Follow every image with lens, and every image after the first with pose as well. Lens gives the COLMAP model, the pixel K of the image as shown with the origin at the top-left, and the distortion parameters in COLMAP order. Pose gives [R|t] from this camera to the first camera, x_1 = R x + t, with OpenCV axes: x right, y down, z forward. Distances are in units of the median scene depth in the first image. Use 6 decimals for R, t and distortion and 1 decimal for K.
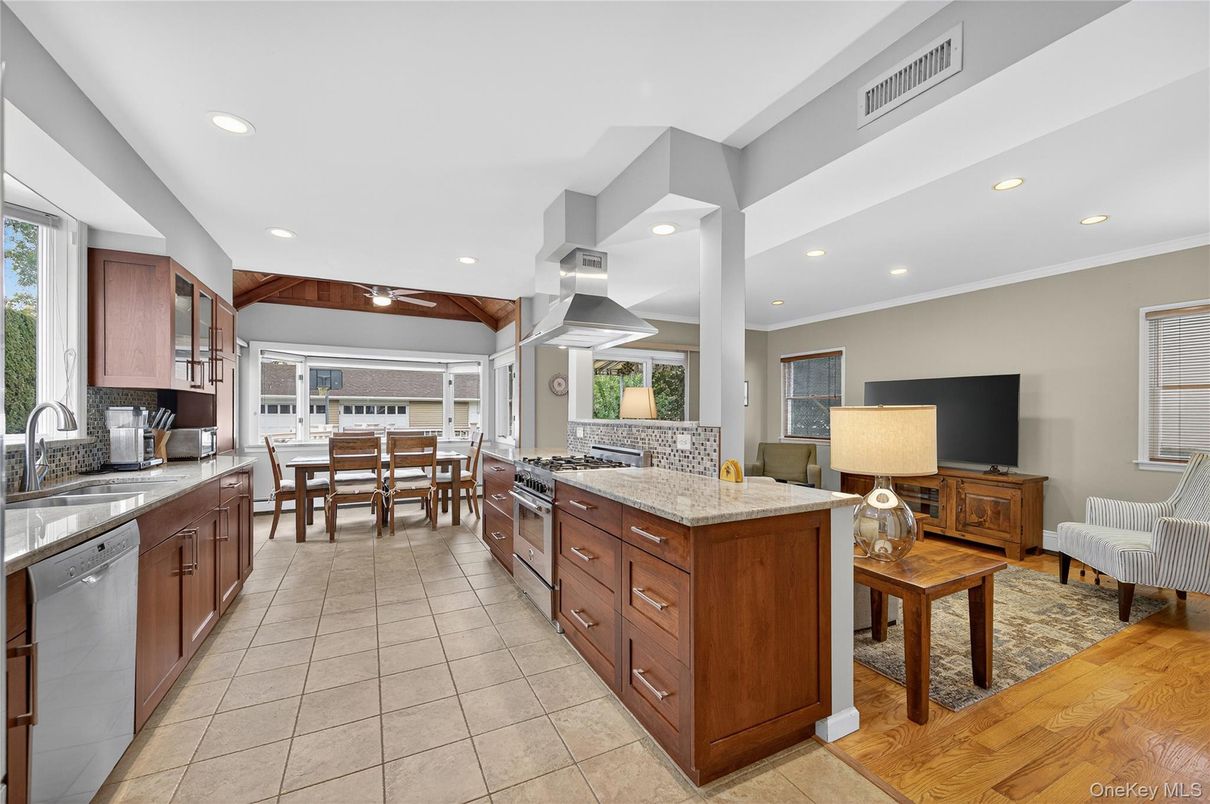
lens RADIAL K [[477.0, 0, 607.0], [0, 477.0, 412.4], [0, 0, 1]] dist [0.003611, -0.001111]
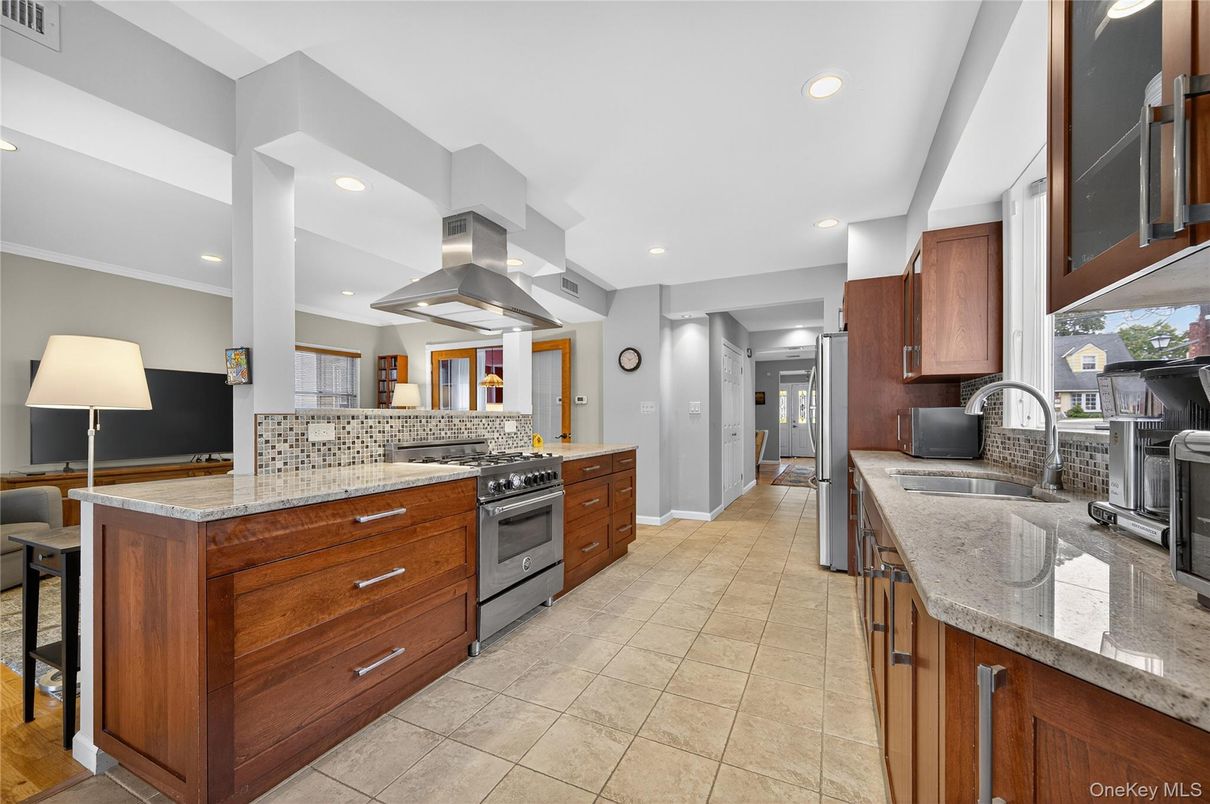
lens RADIAL K [[477.0, 0, 605.5], [0, 477.0, 412.2], [0, 0, 1]] dist [0.003611, -0.001111]
pose [[-0.611774, 0.003892, 0.791023, -0.852407], [-0.003610, 0.999964, -0.007712, 0.024909], [-0.791024, -0.007574, -0.611738, 1.290185]]
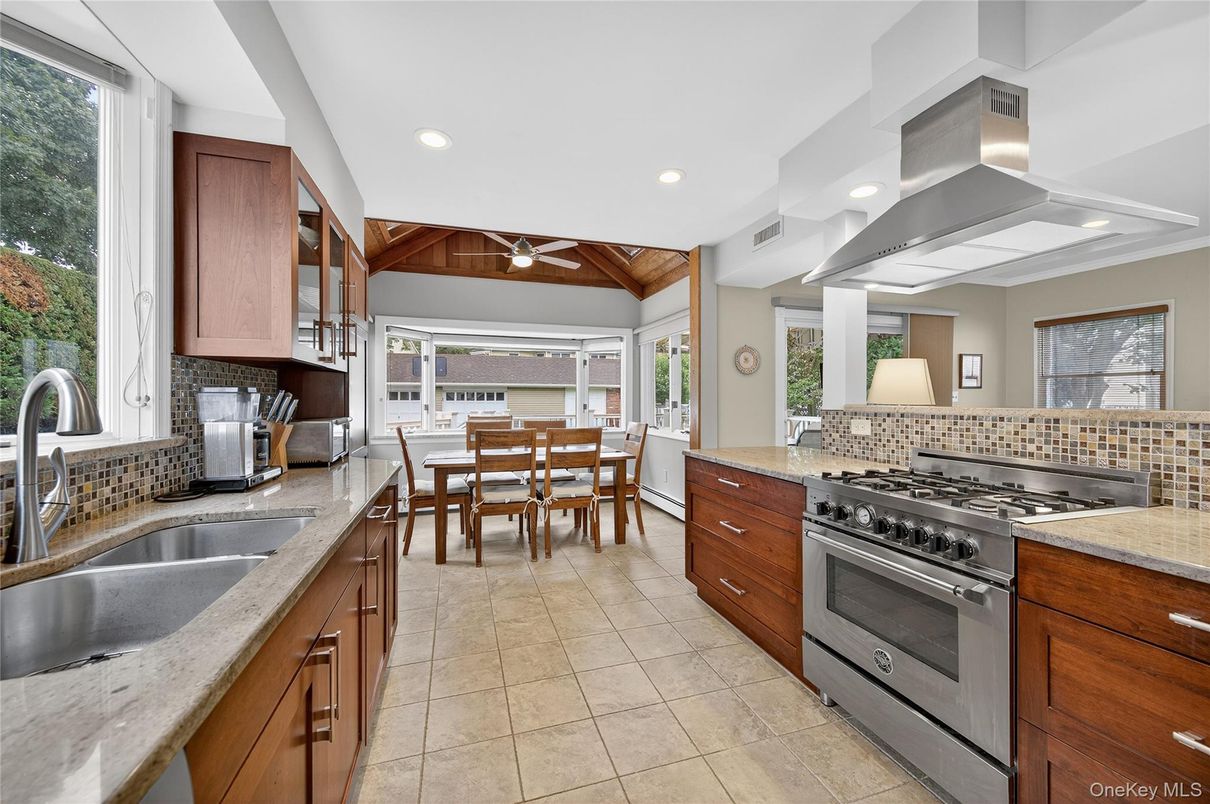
lens RADIAL K [[477.0, 0, 606.4], [0, 477.0, 398.5], [0, 0, 1]] dist [0.003611, -0.001111]
pose [[0.986592, -0.002243, -0.163190, -0.343083], [0.002167, 0.999997, -0.000646, 0.003605], [0.163191, 0.000284, 0.986595, 0.381546]]
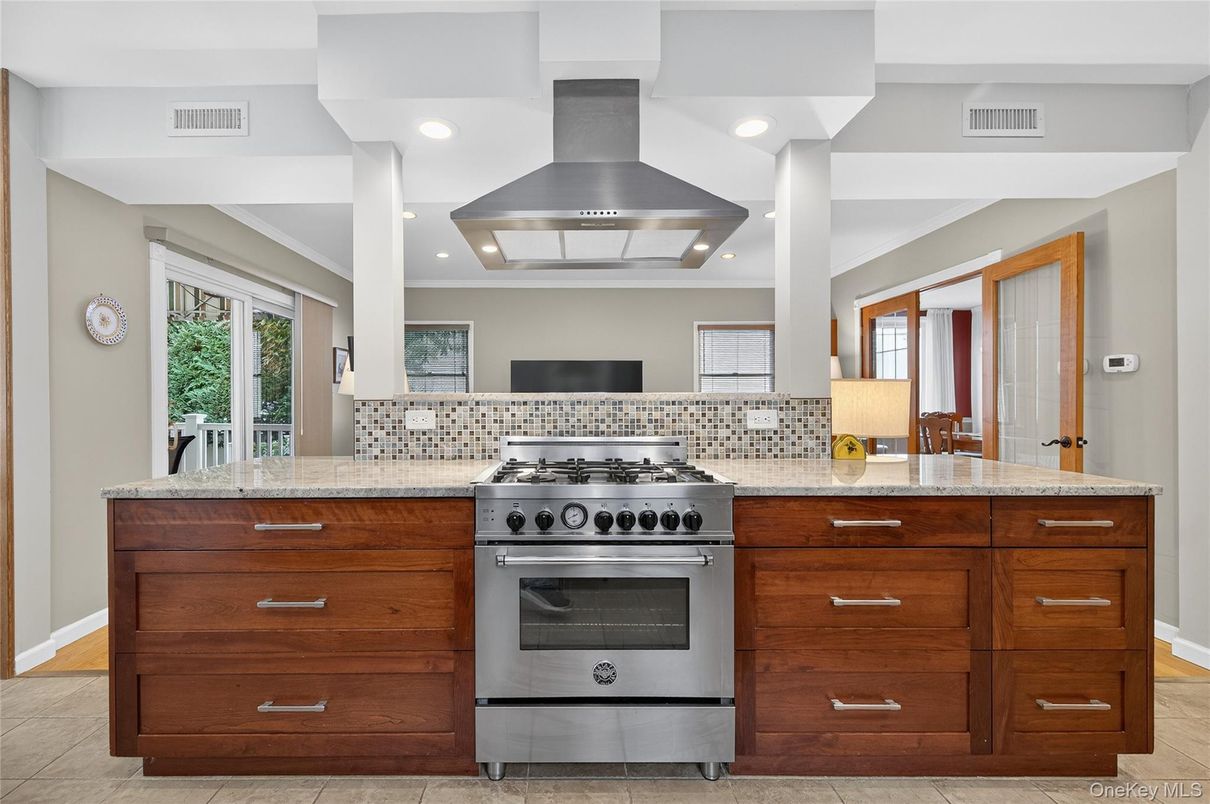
lens RADIAL K [[512.6, 0, 567.1], [0, 512.6, 402.5], [0, 0, 1]] dist [0.002676, -0.000150]
pose [[0.448537, -0.007584, 0.893732, -0.573094], [0.001891, 0.999970, 0.007536, 0.022599], [-0.893762, -0.001690, 0.448538, 0.729908]]
